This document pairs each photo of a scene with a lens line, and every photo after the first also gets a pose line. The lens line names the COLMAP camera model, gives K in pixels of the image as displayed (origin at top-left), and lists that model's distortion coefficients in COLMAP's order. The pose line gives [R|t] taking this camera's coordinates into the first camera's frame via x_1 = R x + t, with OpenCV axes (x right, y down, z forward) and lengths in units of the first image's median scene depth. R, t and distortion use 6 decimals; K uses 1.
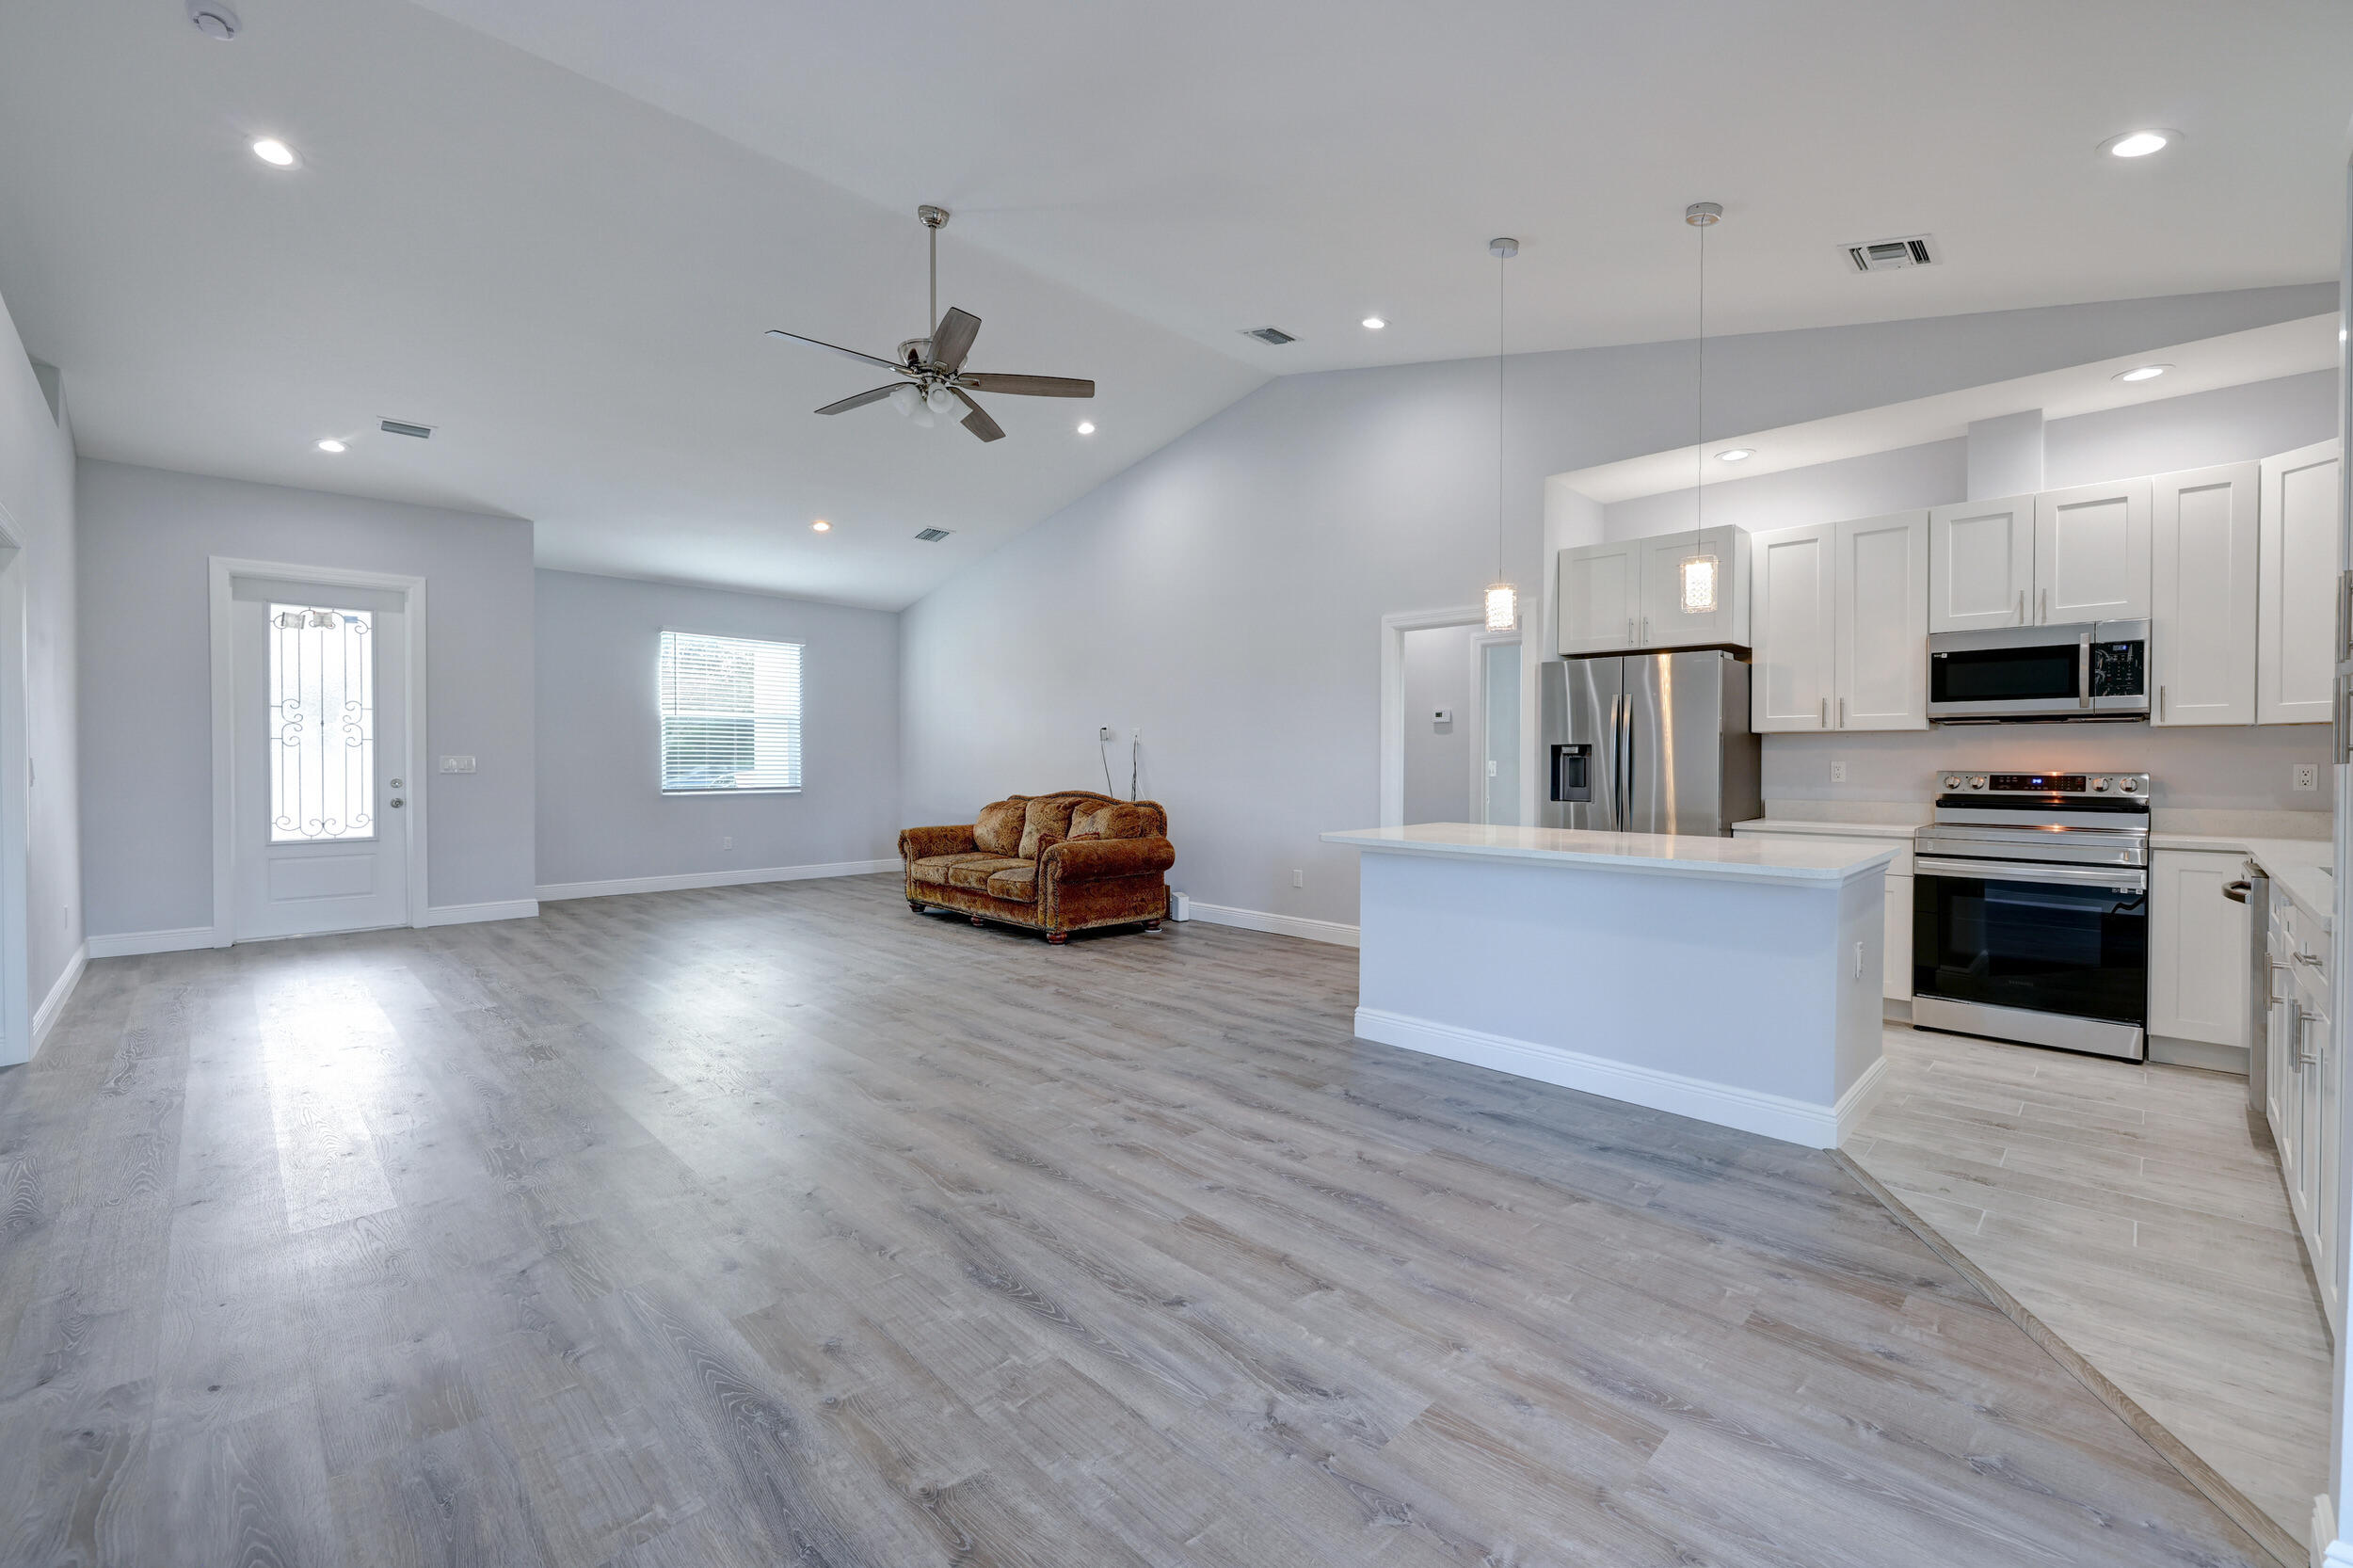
lens RADIAL K [[982.5, 0, 1180.6], [0, 982.5, 773.3], [0, 0, 1]] dist [-0.001501, -0.000304]
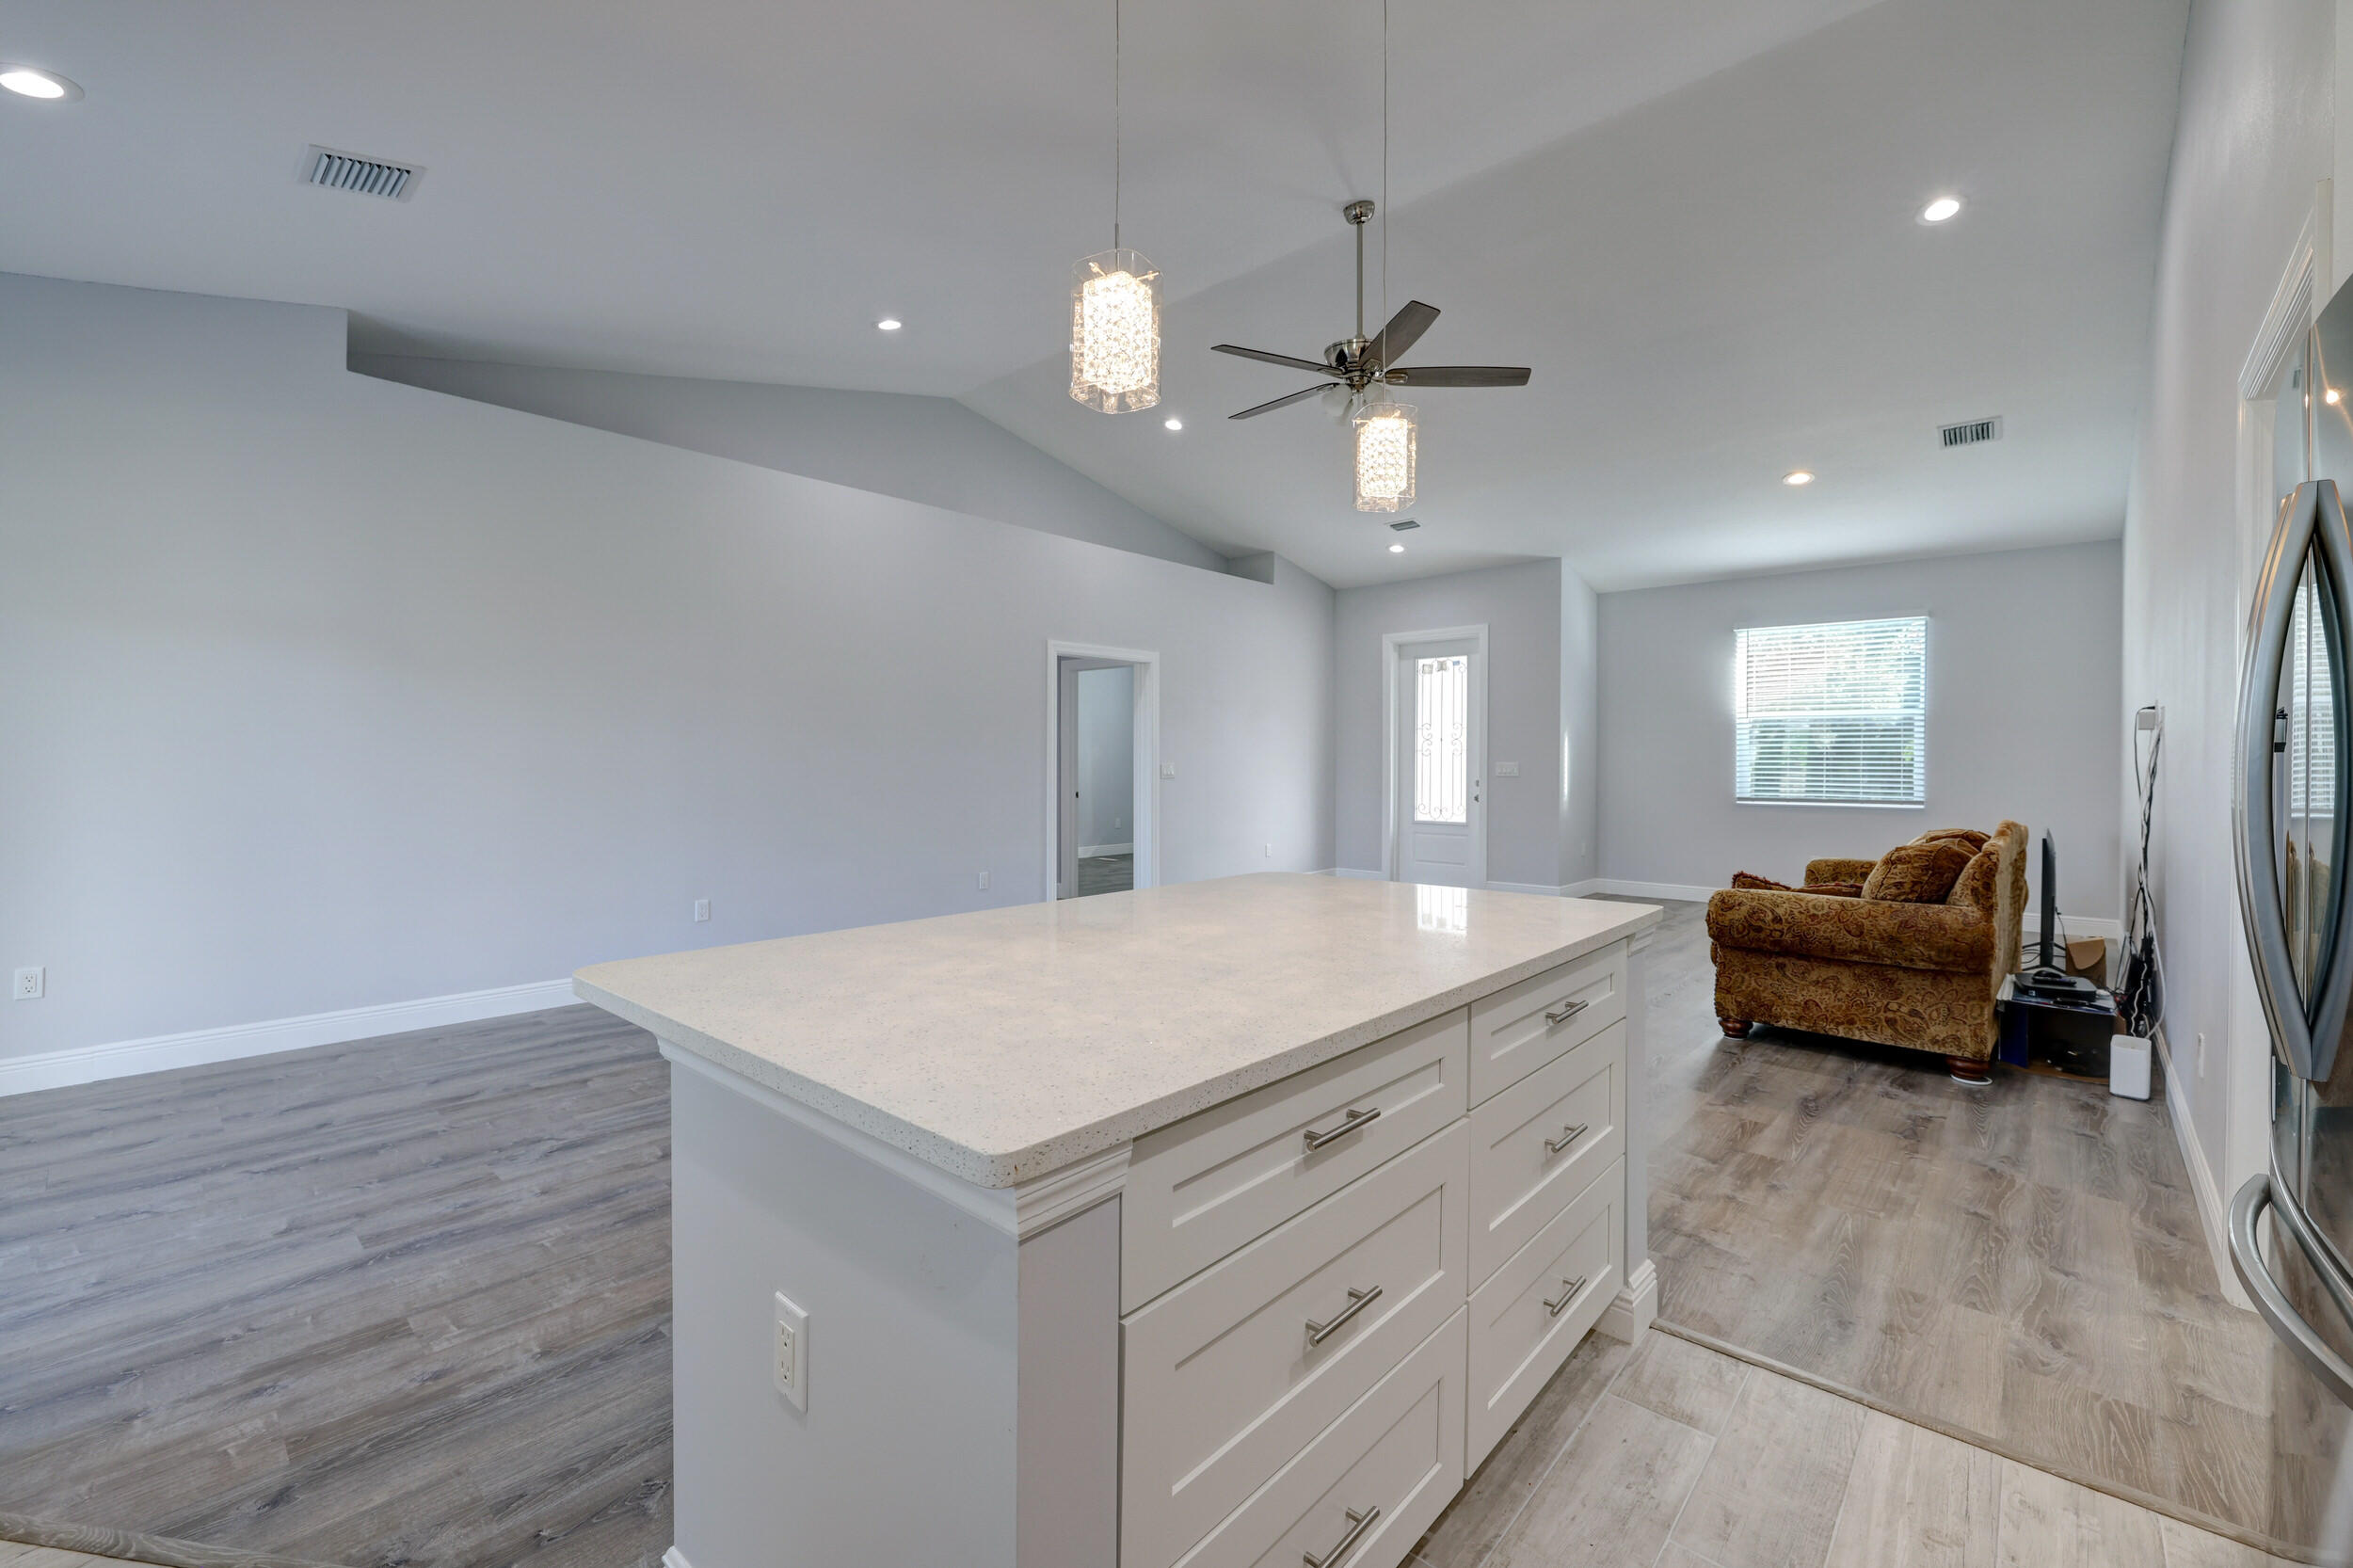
lens RADIAL K [[983.7, 0, 1169.9], [0, 983.7, 754.2], [0, 0, 1]] dist [0.002902, -0.000270]
pose [[0.039172, -0.010611, -0.999176, 0.781176], [-0.015422, 0.999818, -0.011222, -0.011499], [0.999113, 0.015849, 0.039001, 0.833949]]
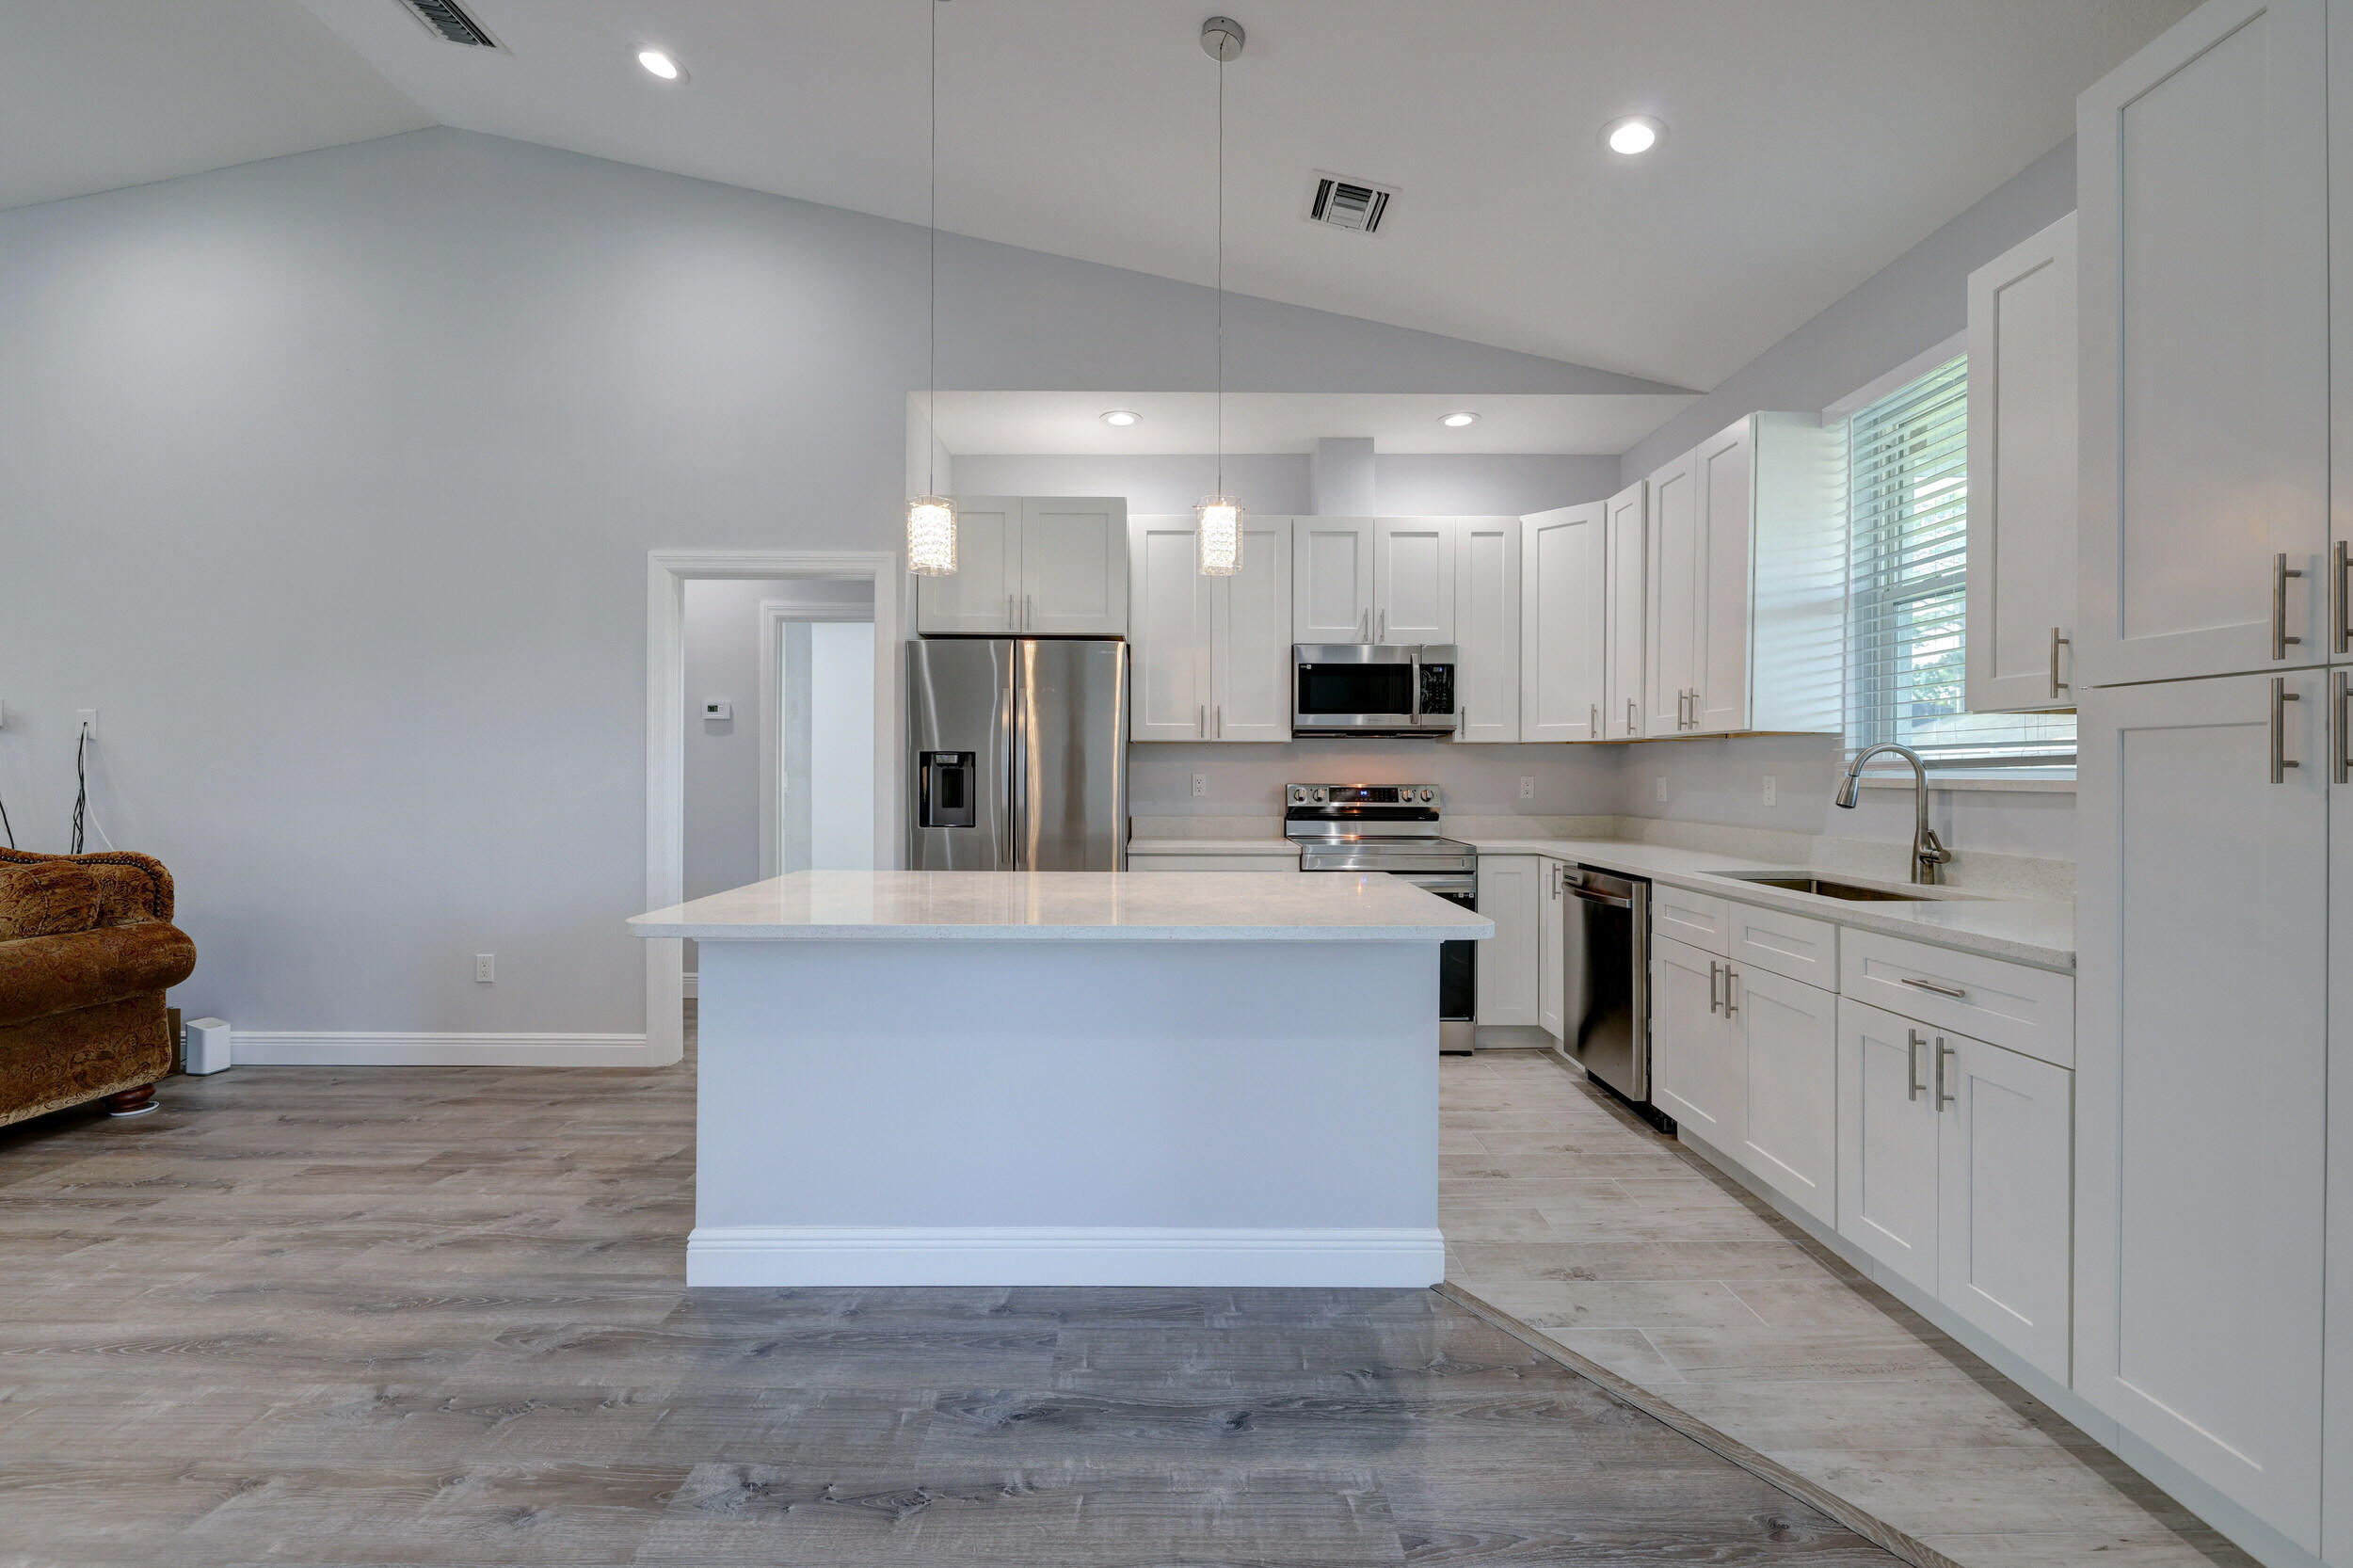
lens RADIAL K [[982.5, 0, 1180.6], [0, 982.5, 773.3], [0, 0, 1]] dist [-0.001501, -0.000304]
pose [[0.701682, 0.000293, 0.712490, -0.015523], [0.007469, 0.999942, -0.007766, -0.006679], [-0.712451, 0.010771, 0.701639, 0.417754]]
